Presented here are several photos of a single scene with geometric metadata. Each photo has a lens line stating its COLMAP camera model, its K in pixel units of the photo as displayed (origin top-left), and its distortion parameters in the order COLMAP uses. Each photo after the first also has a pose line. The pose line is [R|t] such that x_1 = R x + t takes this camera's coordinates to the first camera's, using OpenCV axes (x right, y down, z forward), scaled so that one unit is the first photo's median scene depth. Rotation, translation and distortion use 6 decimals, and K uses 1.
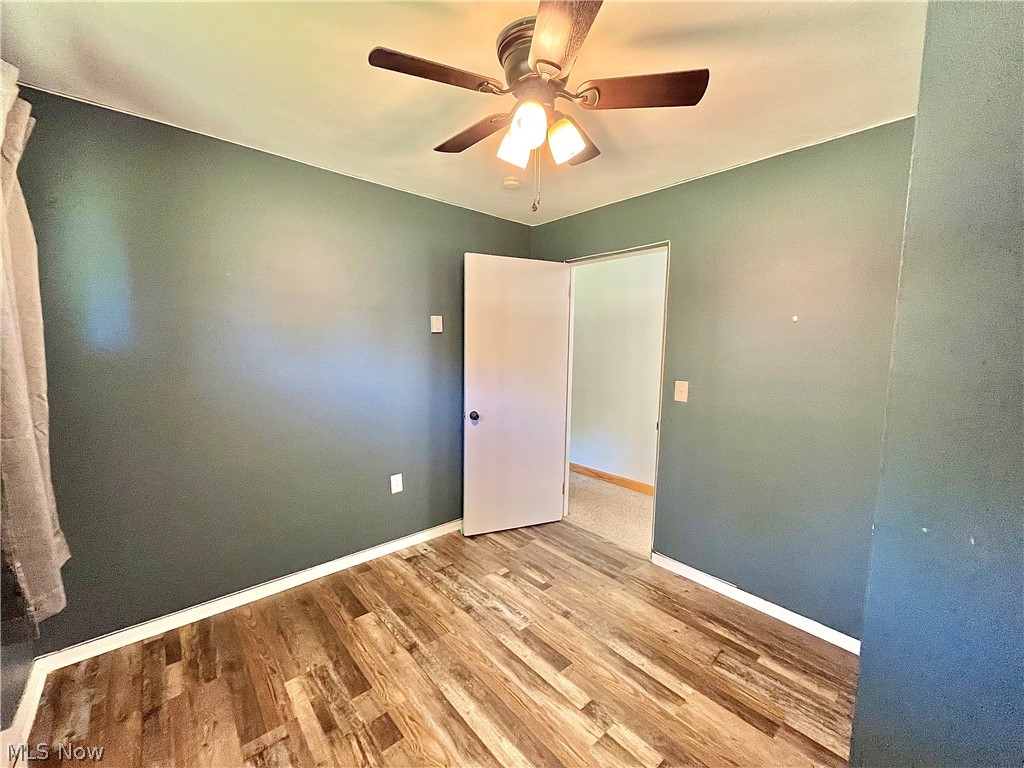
lens RADIAL K [[415.2, 0, 511.6], [0, 415.2, 384.0], [0, 0, 1]] dist [-0.002105, 0.000623]
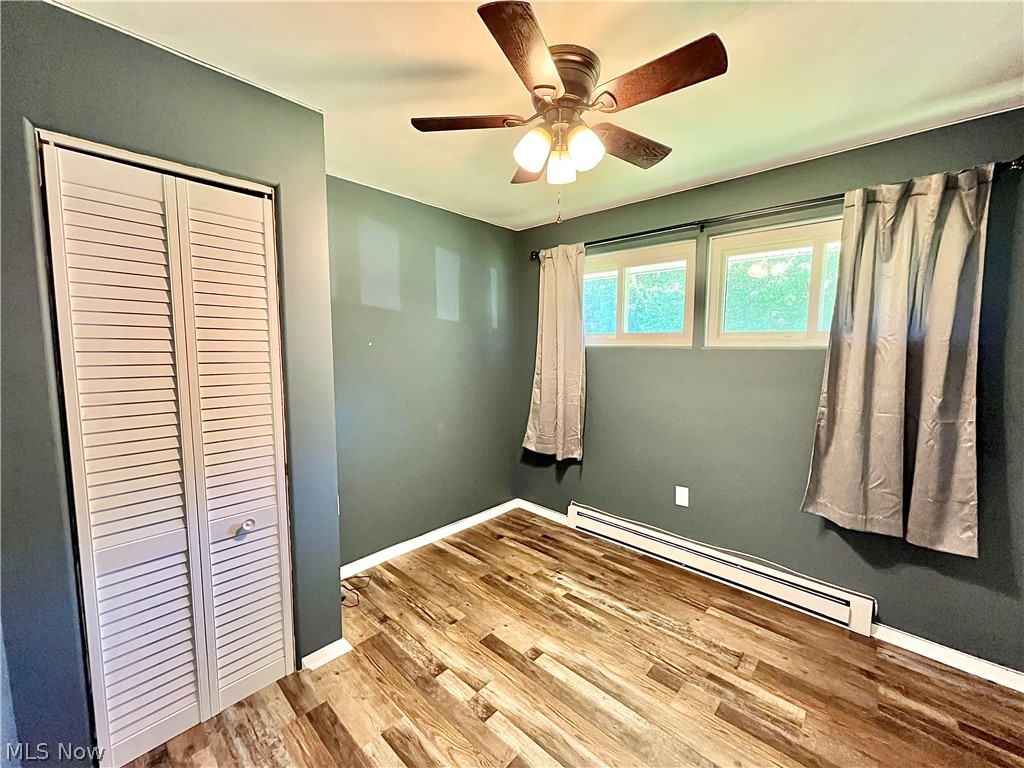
lens RADIAL K [[415.2, 0, 513.0], [0, 415.2, 384.3], [0, 0, 1]] dist [-0.002105, 0.000623]
pose [[-0.995160, -0.013497, -0.097336, 0.235422], [-0.031268, 0.982534, 0.183439, -0.178053], [0.093160, 0.185595, -0.978200, 1.823672]]
